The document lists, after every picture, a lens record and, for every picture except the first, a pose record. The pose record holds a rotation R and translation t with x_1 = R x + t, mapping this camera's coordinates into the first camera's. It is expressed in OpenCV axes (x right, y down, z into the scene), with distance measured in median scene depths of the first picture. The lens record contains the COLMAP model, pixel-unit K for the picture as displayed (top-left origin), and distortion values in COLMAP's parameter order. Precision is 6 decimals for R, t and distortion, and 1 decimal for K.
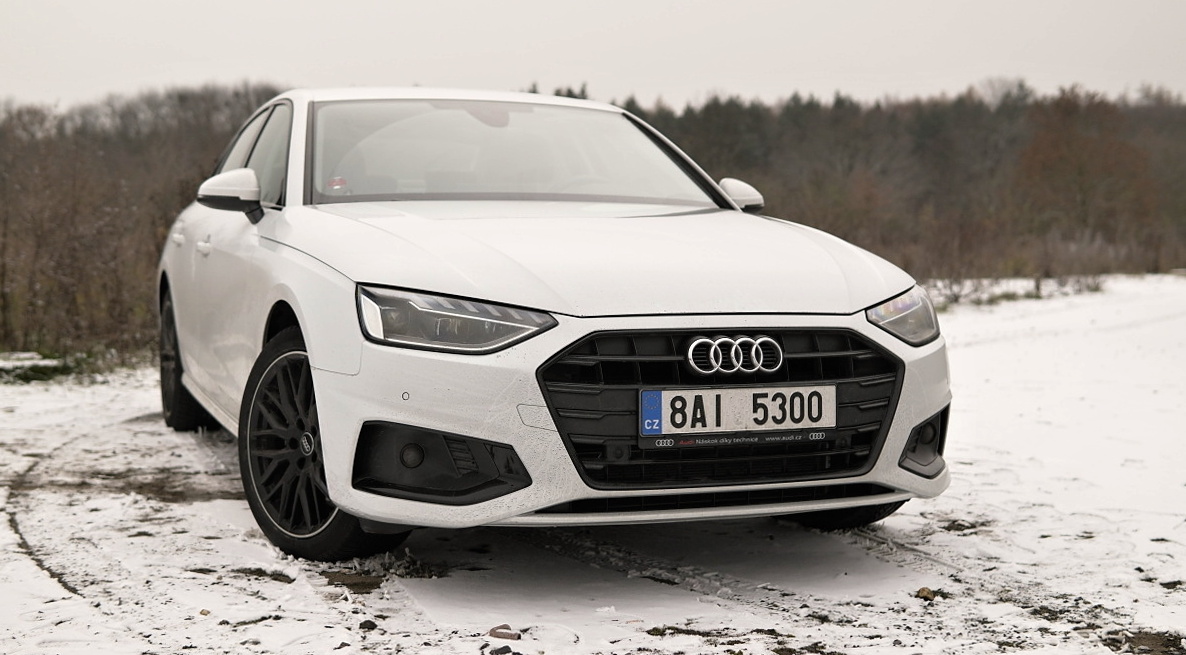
lens RADIAL K [[1638.5, 0, 593.0], [0, 1638.5, 327.5], [0, 0, 1]] dist [-0.208409, 0.021767]
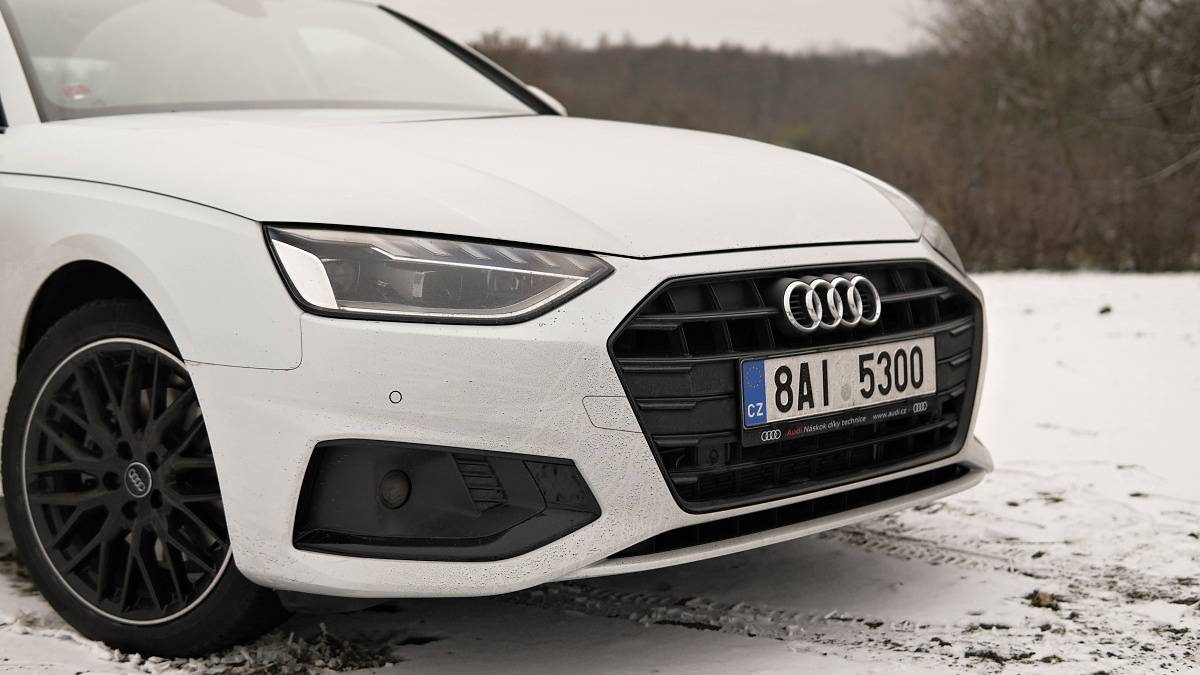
lens RADIAL K [[1623.5, 0, 600.0], [0, 1623.5, 337.5], [0, 0, 1]] dist [-0.188045, -0.074182]
pose [[0.928577, -0.064214, 0.365543, -0.264976], [0.051450, 0.997681, 0.044564, -0.004534], [-0.367557, -0.022574, 0.929727, 0.388095]]
